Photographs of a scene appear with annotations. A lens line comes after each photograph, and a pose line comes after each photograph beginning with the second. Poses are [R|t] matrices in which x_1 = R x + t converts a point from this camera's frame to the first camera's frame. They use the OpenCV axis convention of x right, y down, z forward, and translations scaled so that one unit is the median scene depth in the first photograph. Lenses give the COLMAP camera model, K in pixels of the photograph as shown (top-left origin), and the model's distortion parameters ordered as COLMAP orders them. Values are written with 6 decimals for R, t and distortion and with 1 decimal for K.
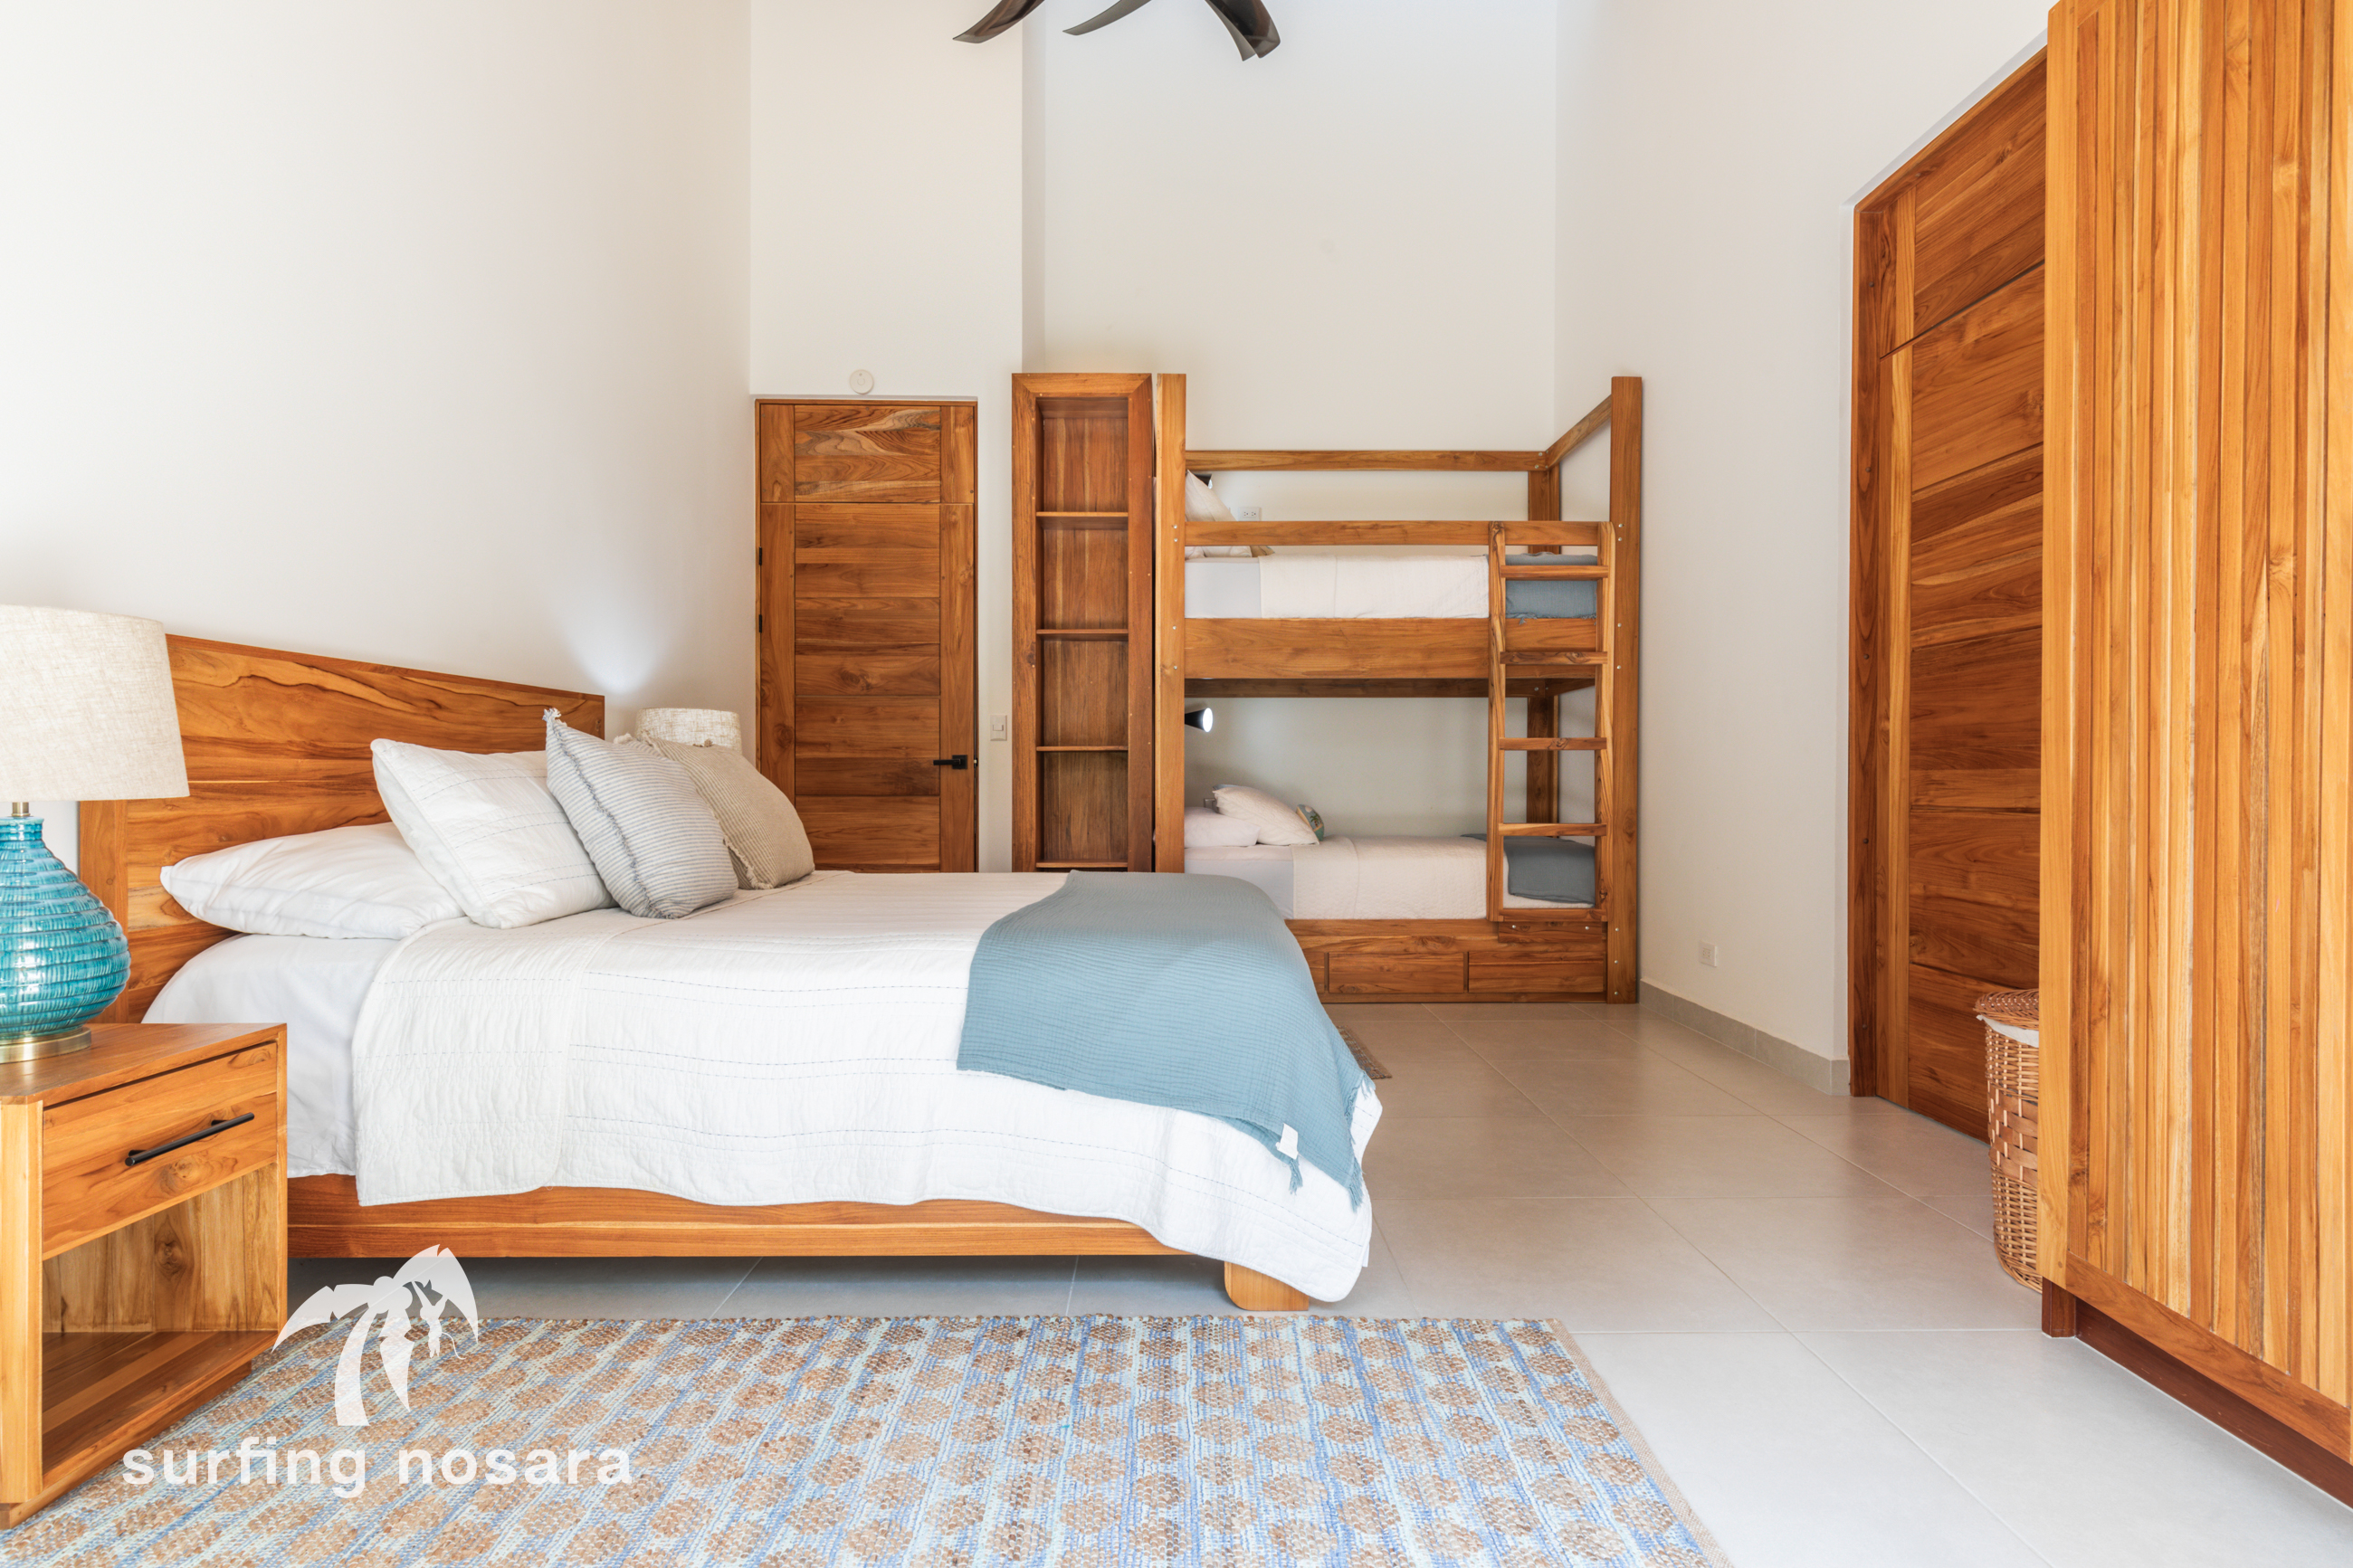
lens RADIAL K [[1132.0, 0, 1185.4], [0, 1132.0, 789.0], [0, 0, 1]] dist [0.002638, -0.000213]
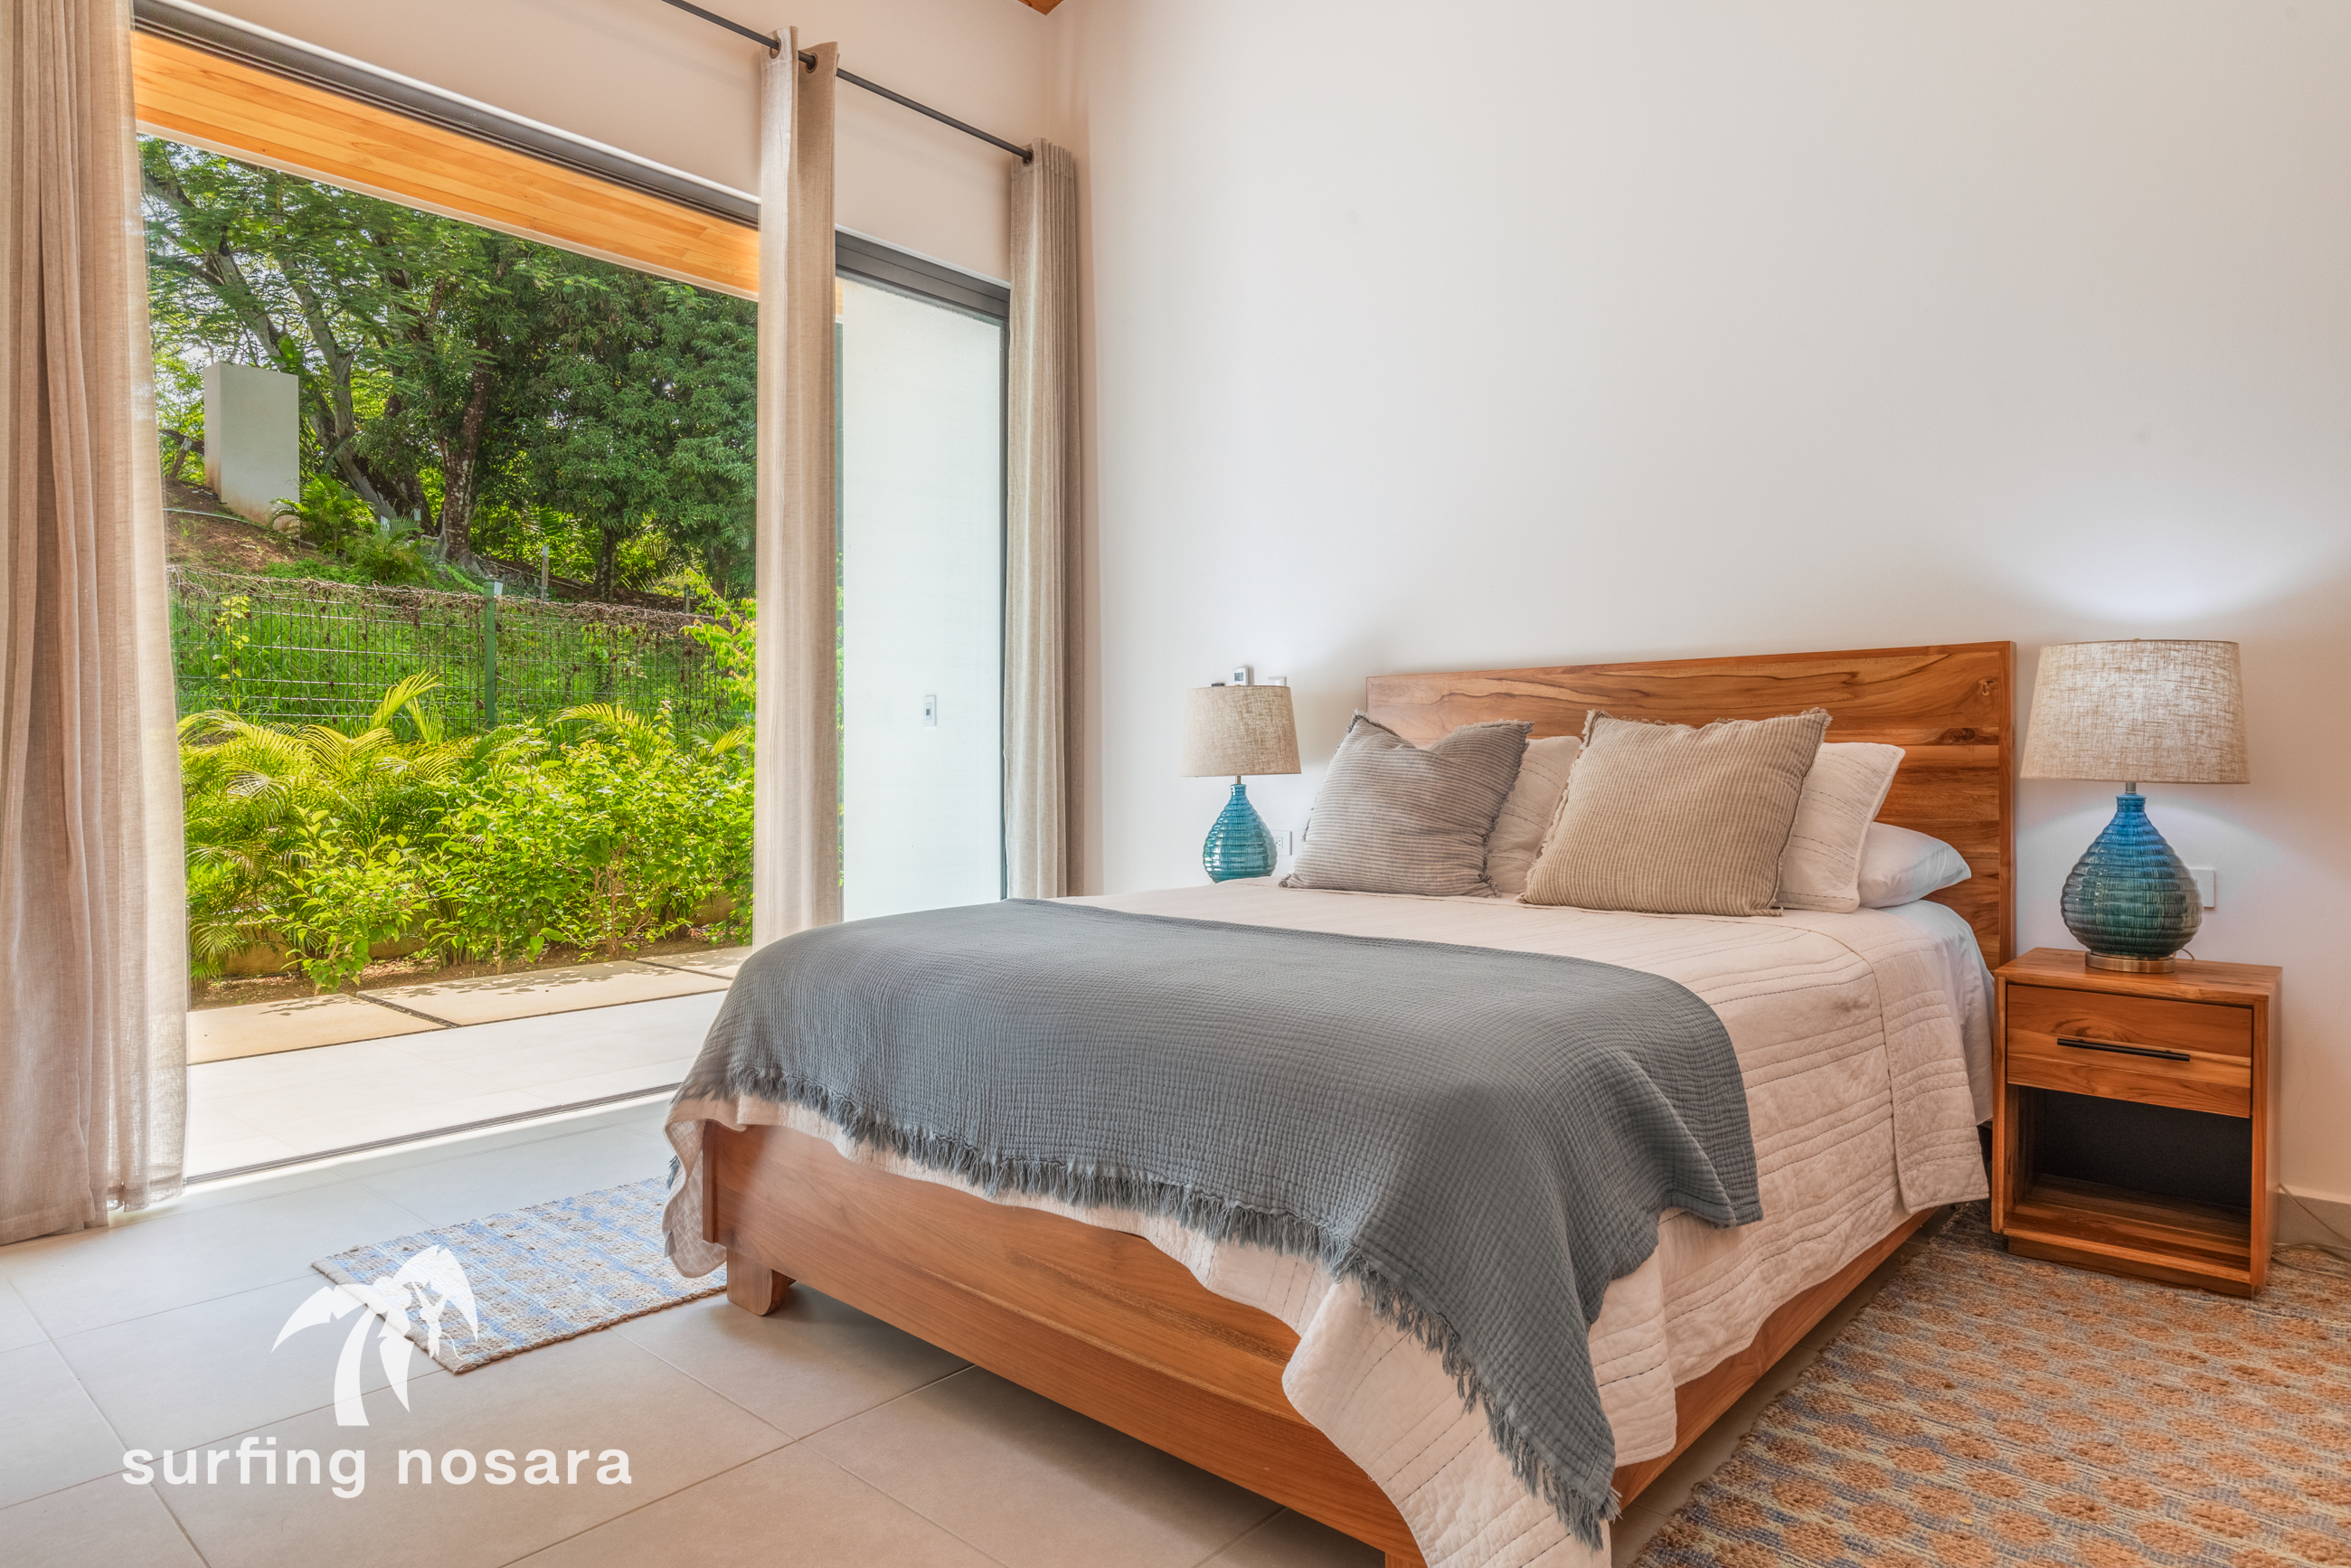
lens RADIAL K [[1333.0, 0, 1183.0], [0, 1333.0, 770.7], [0, 0, 1]] dist [0.011585, -0.003098]
pose [[-0.662186, 0.006169, -0.749315, 0.435907], [-0.003277, 0.999933, 0.011129, -0.013888], [0.749333, 0.009825, -0.662121, 1.246200]]
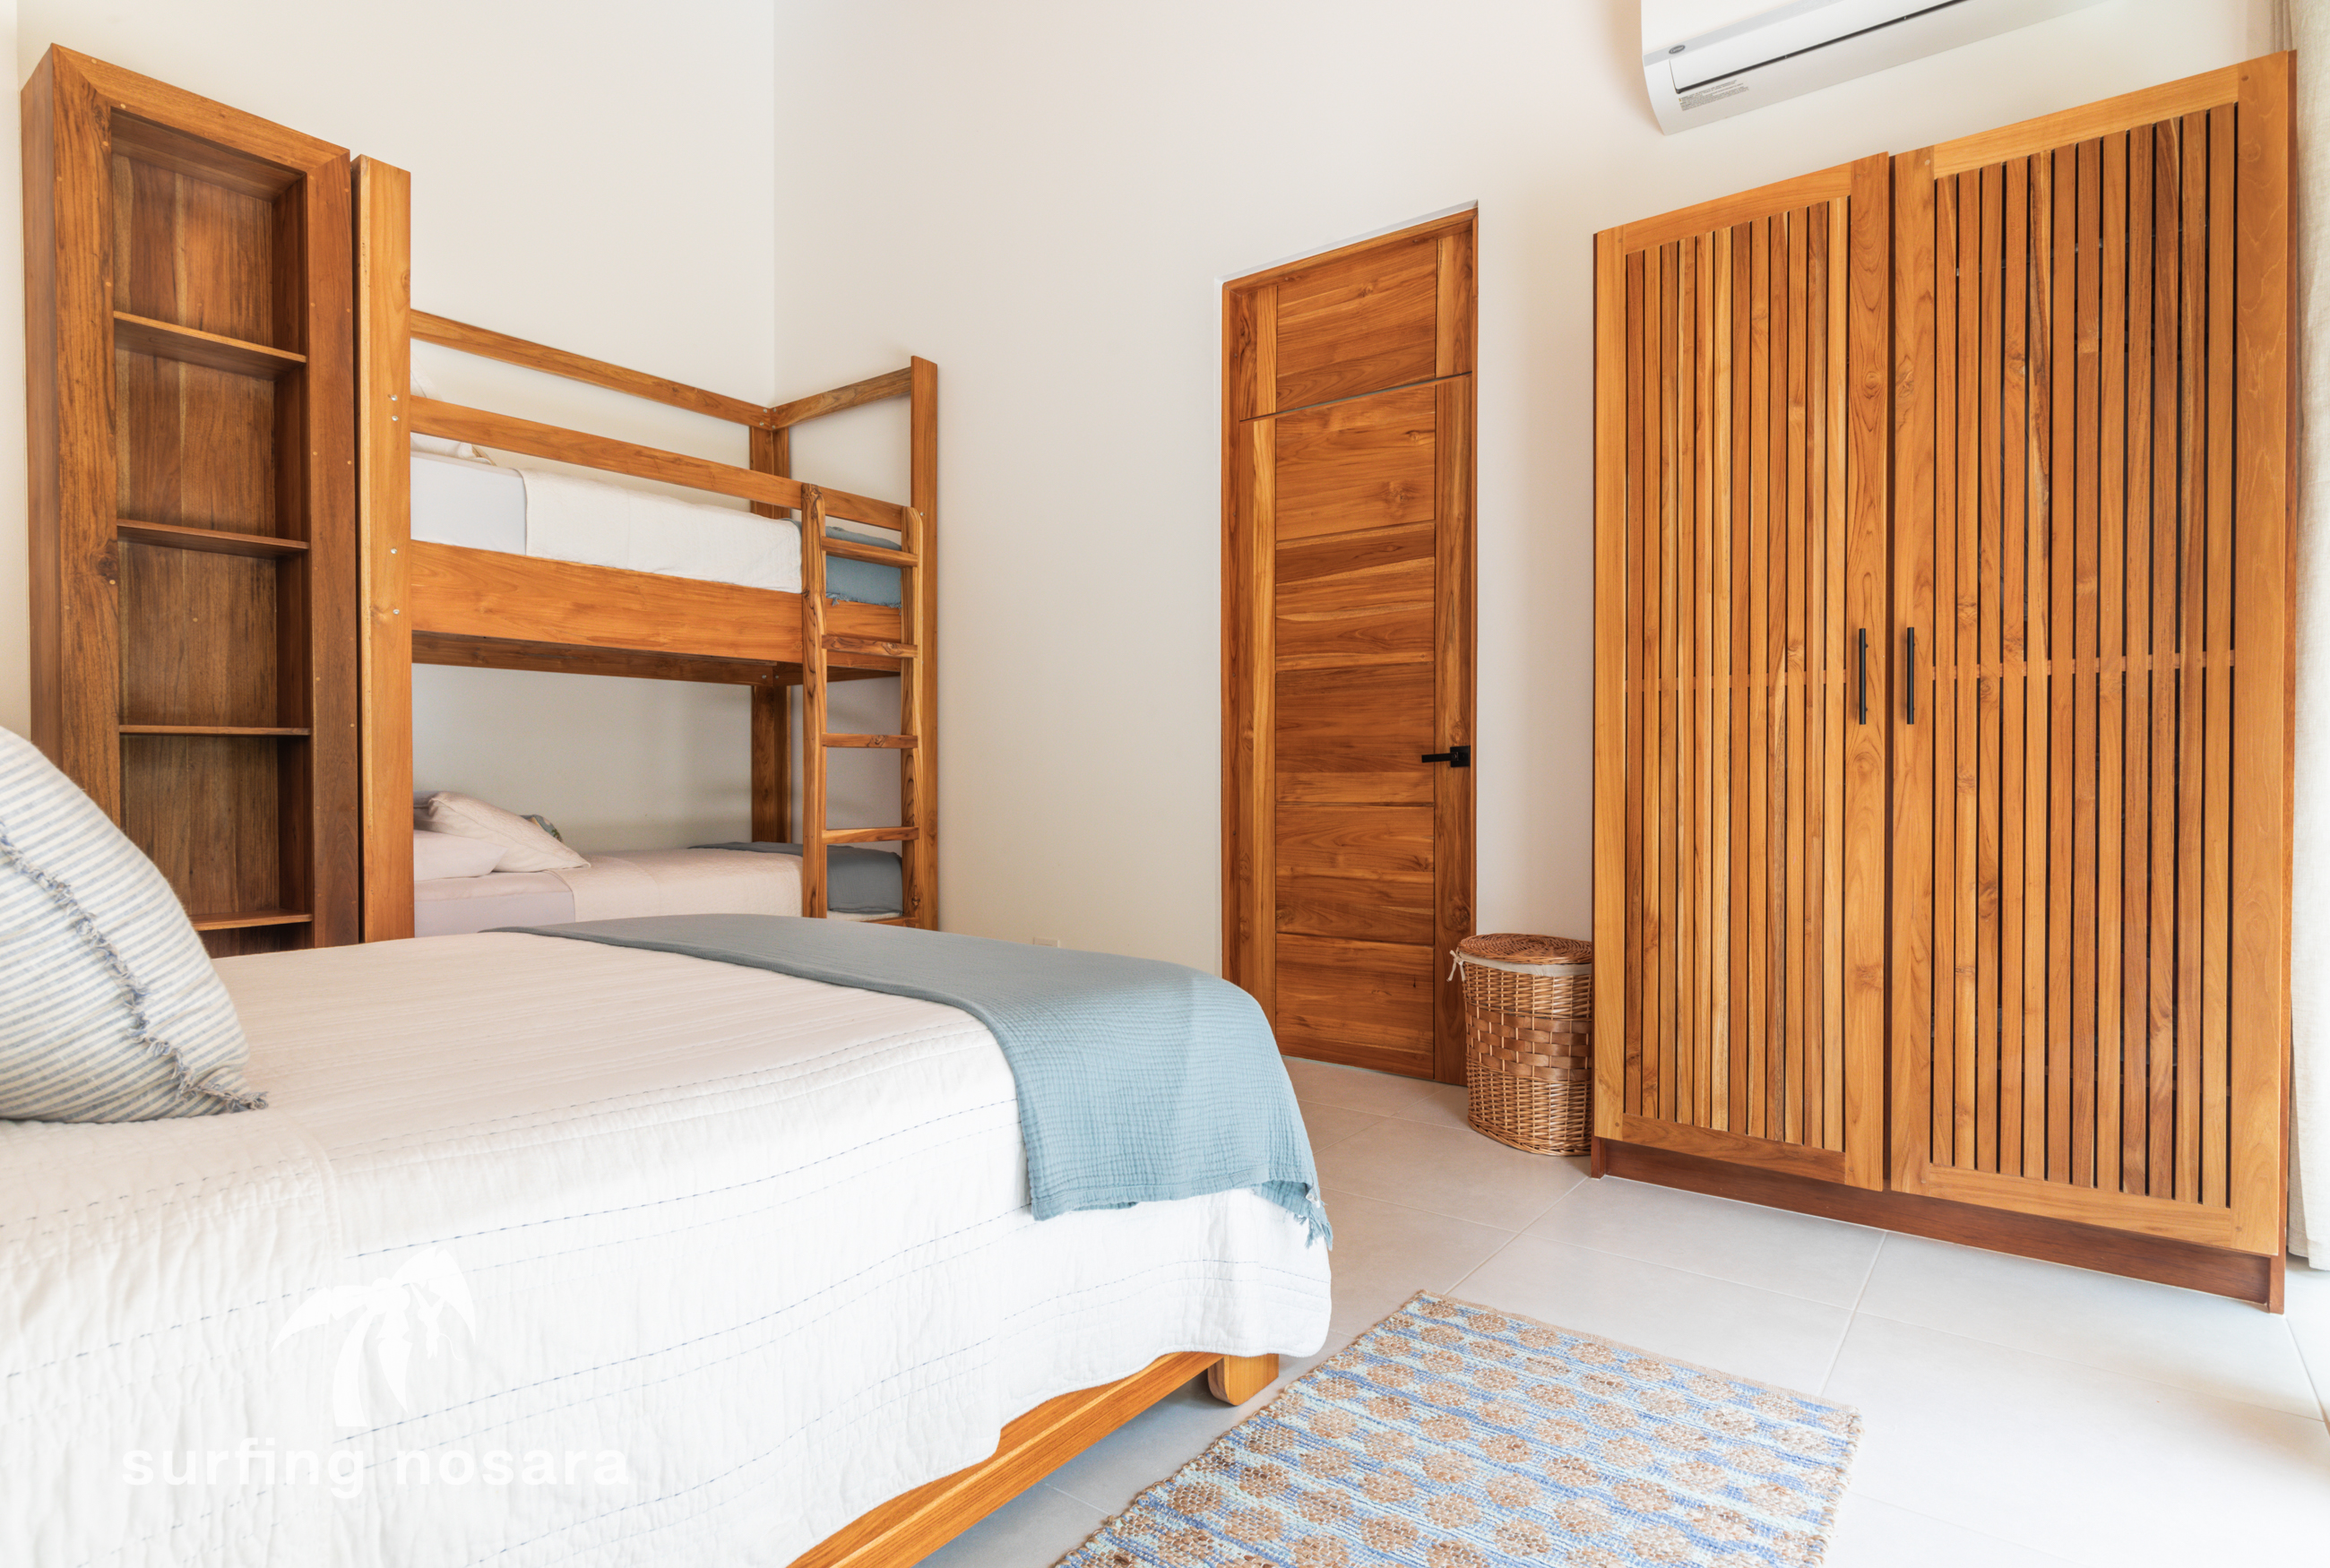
lens RADIAL K [[1213.6, 0, 1183.3], [0, 1213.6, 790.6], [0, 0, 1]] dist [0.003424, -0.001746]
pose [[0.597265, -0.010305, 0.801978, -0.431426], [0.007177, 0.999946, 0.007503, -0.007526], [-0.802012, 0.001275, 0.597306, 0.297381]]
